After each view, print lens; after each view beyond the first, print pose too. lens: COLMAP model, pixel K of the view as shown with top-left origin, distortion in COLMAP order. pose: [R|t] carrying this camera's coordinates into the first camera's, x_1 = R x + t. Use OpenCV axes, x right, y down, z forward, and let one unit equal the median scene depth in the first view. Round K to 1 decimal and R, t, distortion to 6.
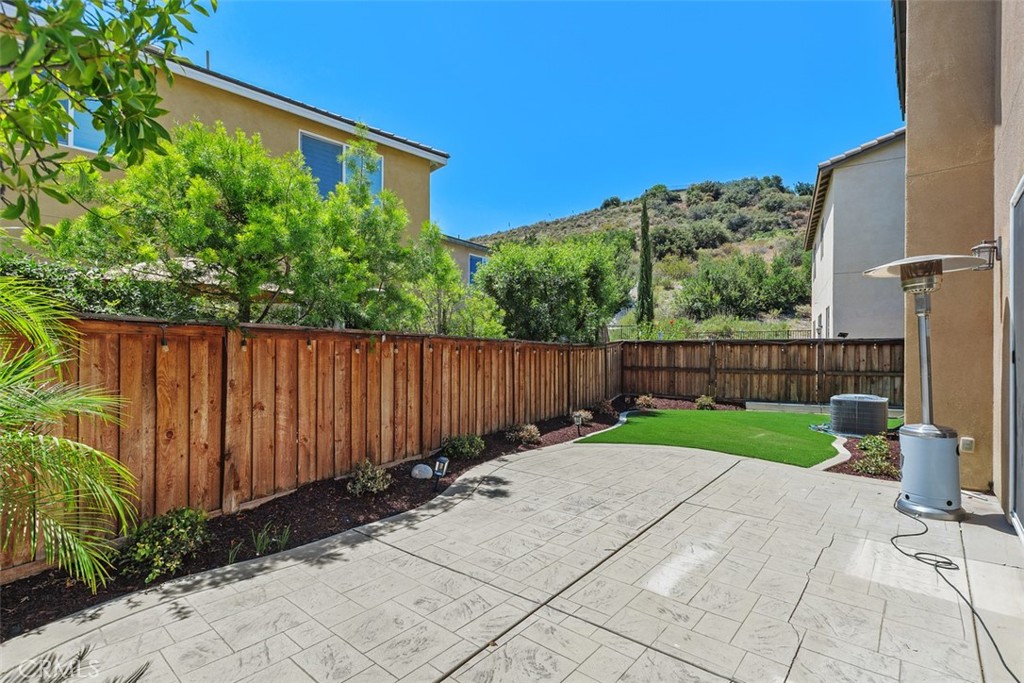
lens RADIAL K [[468.6, 0, 503.1], [0, 468.6, 349.3], [0, 0, 1]] dist [0.004002, 0.000308]
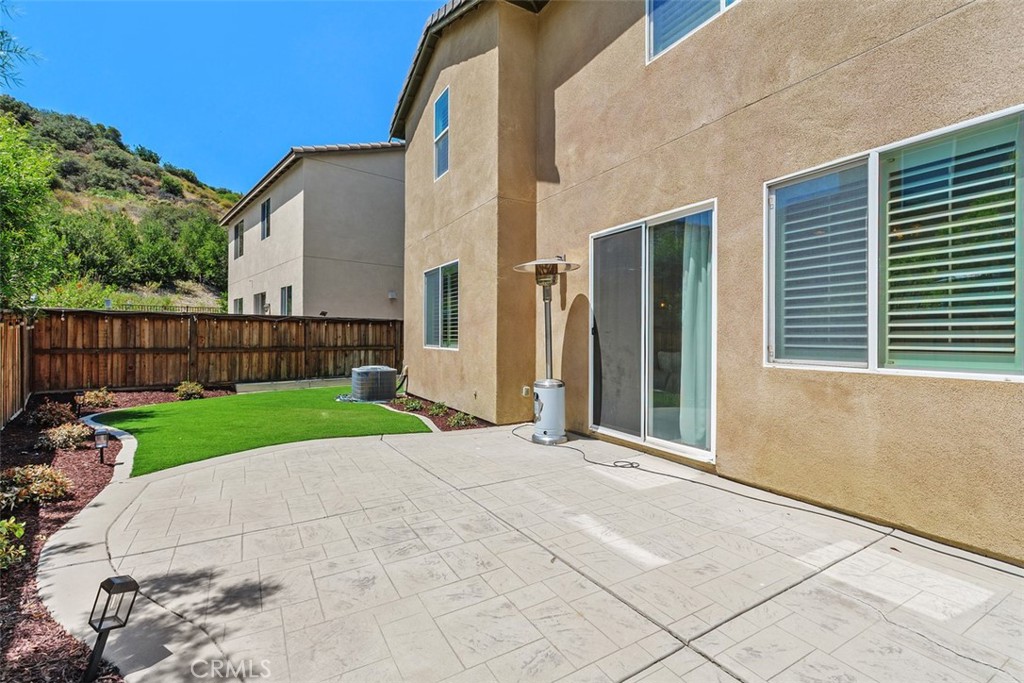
lens RADIAL K [[468.6, 0, 510.3], [0, 468.6, 333.4], [0, 0, 1]] dist [0.004002, 0.000308]
pose [[0.315514, 0.001567, 0.948920, -0.166749], [-0.012586, 0.999918, 0.002533, 0.006752], [-0.948838, -0.012742, 0.315507, 0.230677]]
